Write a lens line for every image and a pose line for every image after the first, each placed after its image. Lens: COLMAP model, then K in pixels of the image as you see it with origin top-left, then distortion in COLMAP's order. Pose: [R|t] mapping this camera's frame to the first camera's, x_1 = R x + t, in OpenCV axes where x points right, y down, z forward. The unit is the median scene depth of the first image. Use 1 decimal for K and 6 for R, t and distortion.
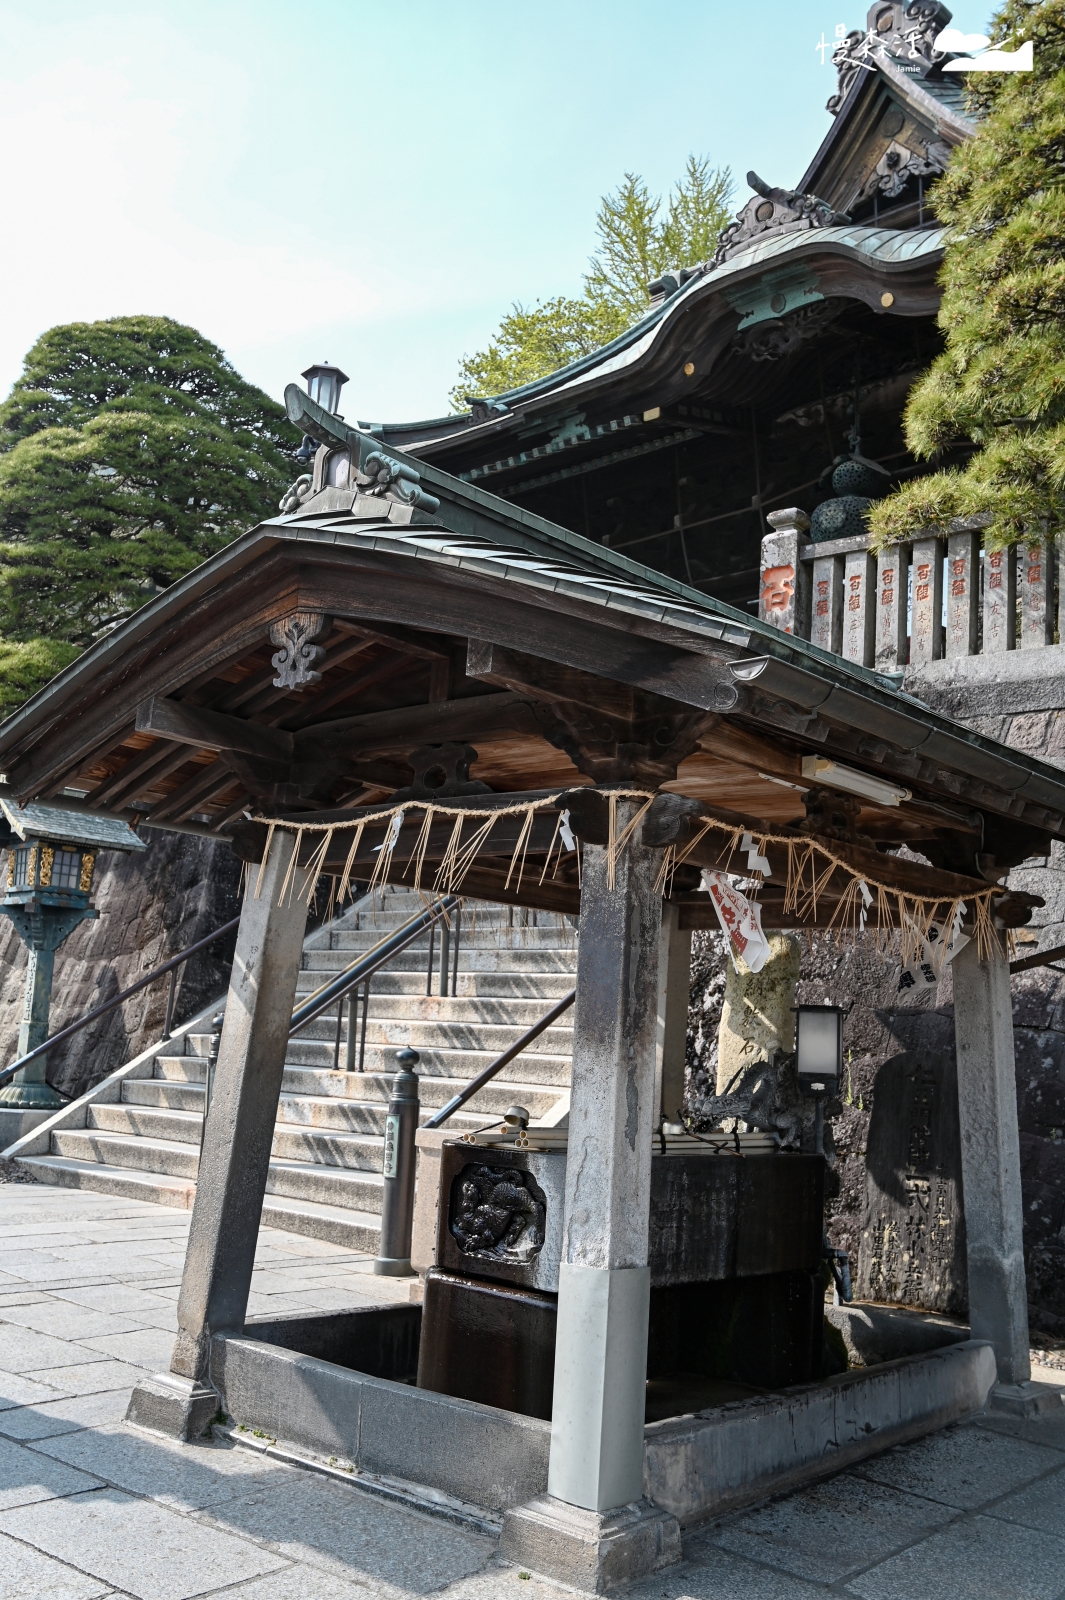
lens RADIAL K [[1526.0, 0, 515.9], [0, 1526.0, 796.6], [0, 0, 1]] dist [-0.003052, 0.000000]
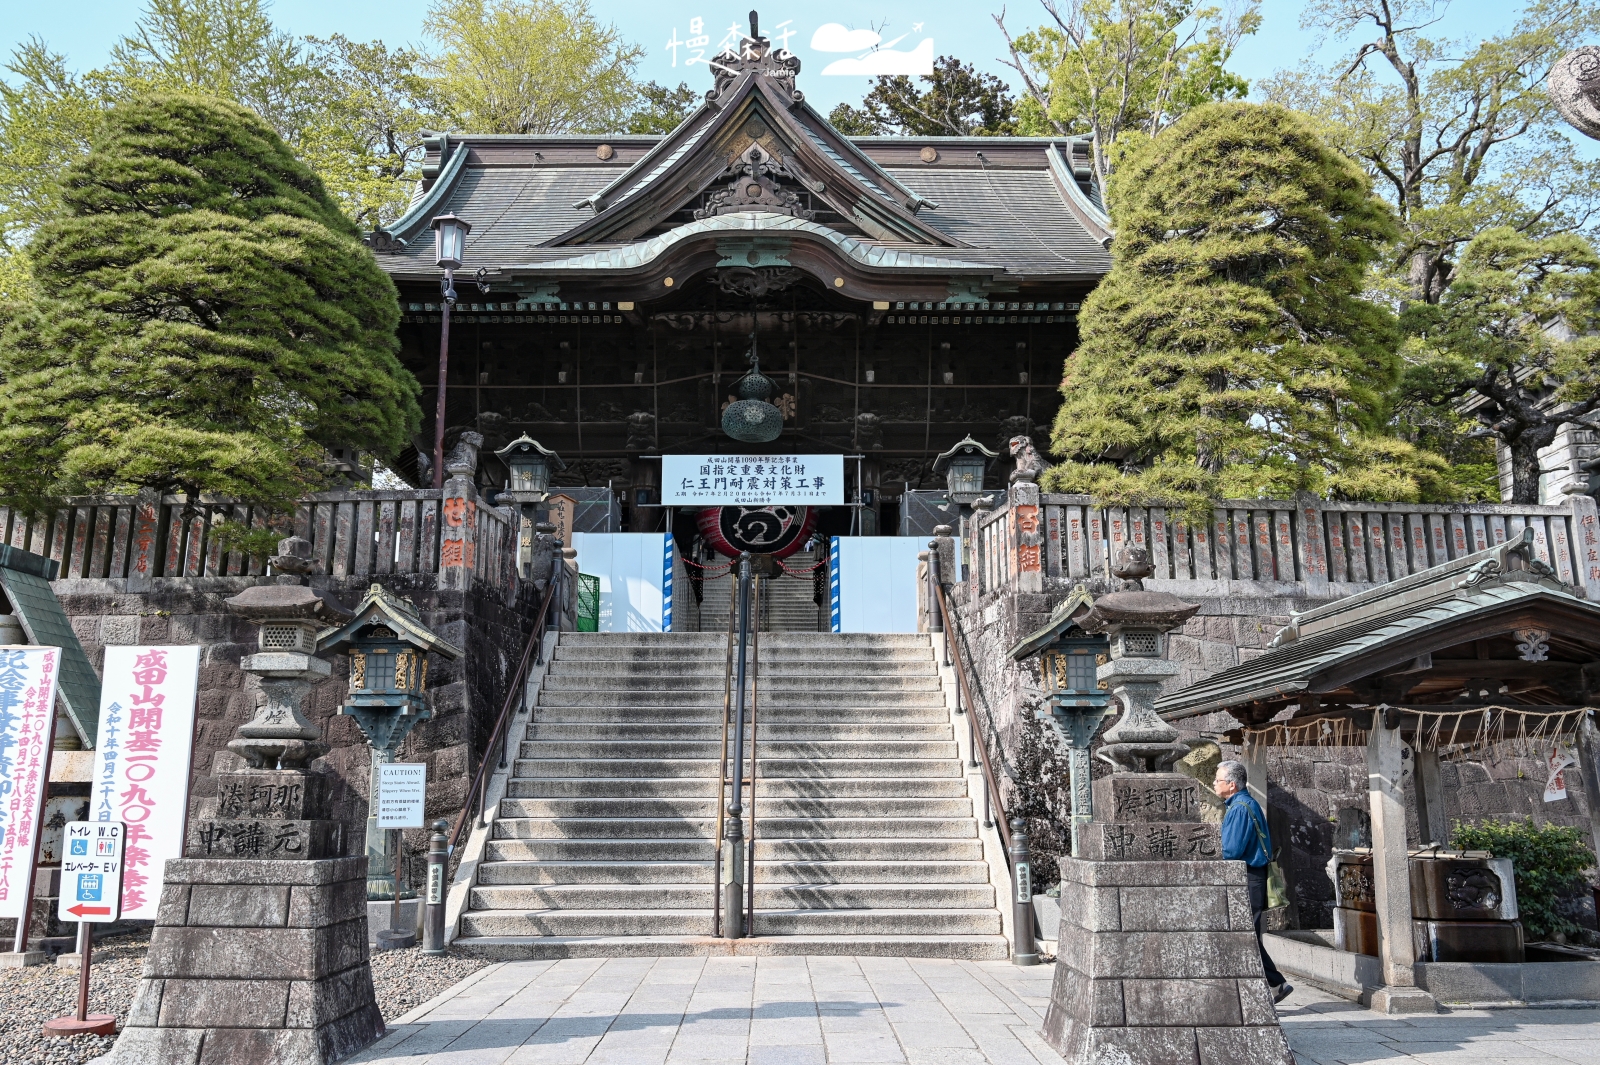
lens RADIAL K [[1390.6, 0, 797.5], [0, 1390.6, 516.8], [0, 0, 1]] dist [-0.001562, -0.012469]
pose [[0.683884, 0.095450, 0.723320, -0.966329], [-0.079110, 0.995261, -0.056539, -0.032716], [-0.725289, -0.018556, 0.688194, 0.146632]]
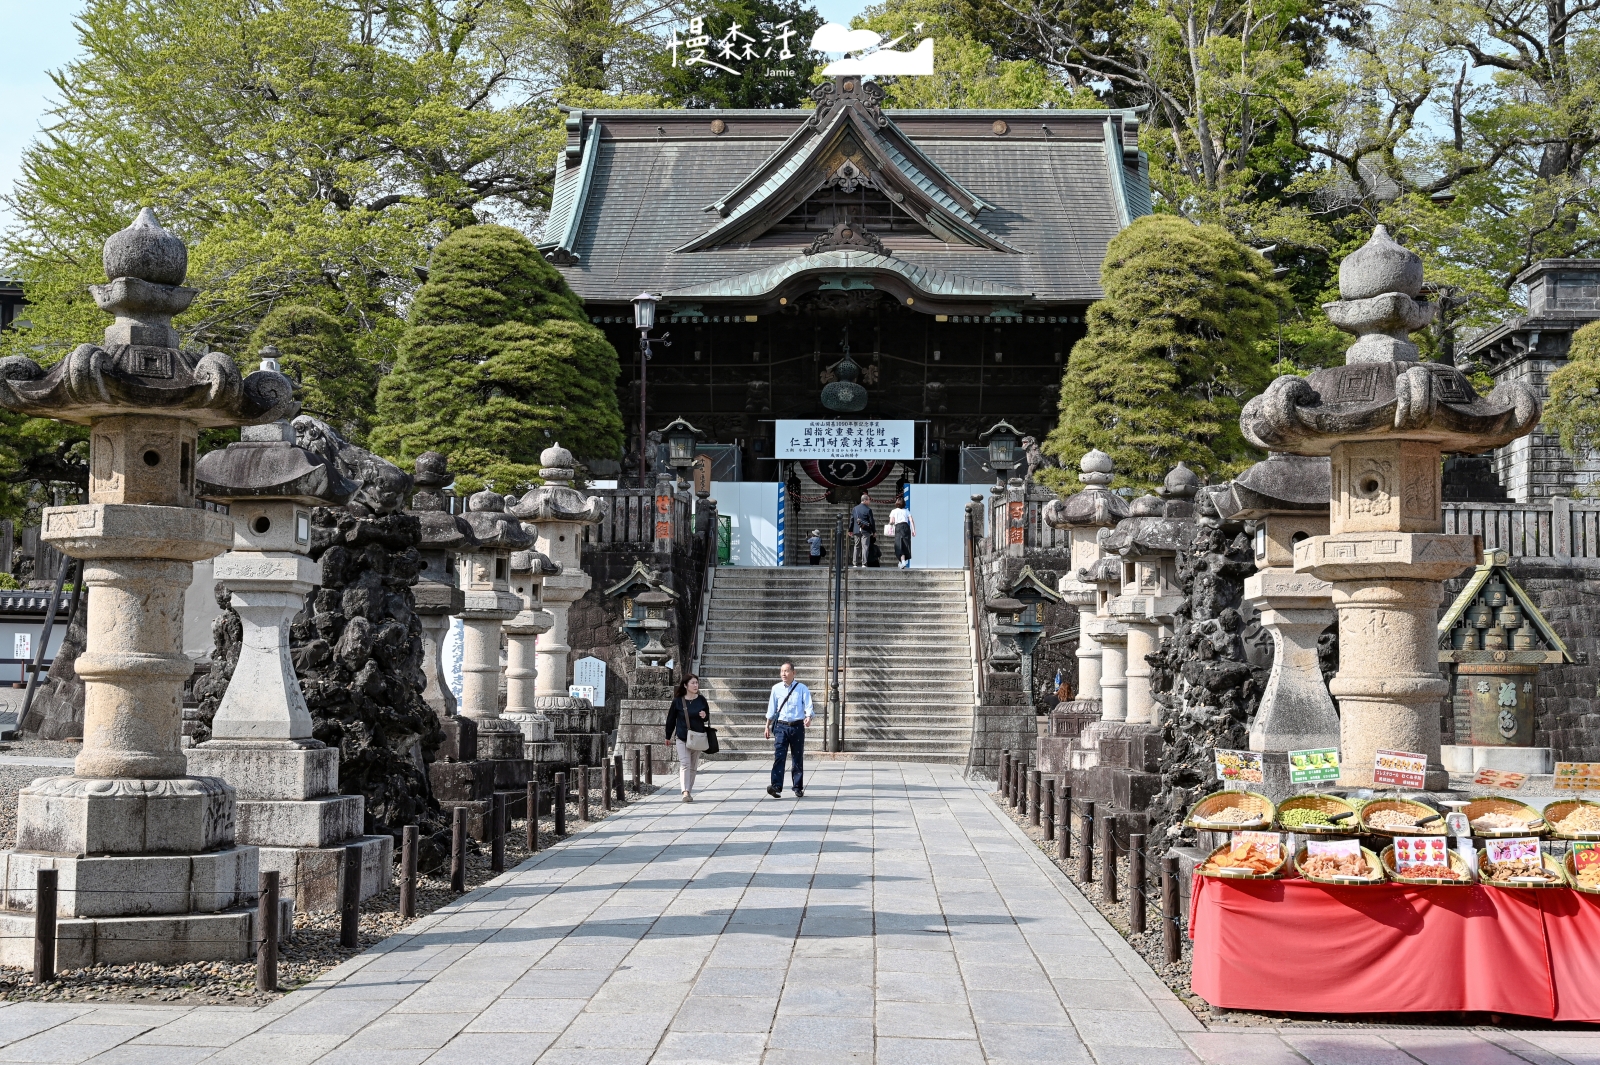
lens RADIAL K [[2466.9, 0, 769.4], [0, 2466.9, 519.2], [0, 0, 1]] dist [-0.006180, 0.000000]
pose [[0.725993, 0.003131, 0.687695, -2.747179], [-0.084583, 0.992804, 0.084774, -0.401985], [-0.682481, -0.119712, 0.721033, -1.584849]]
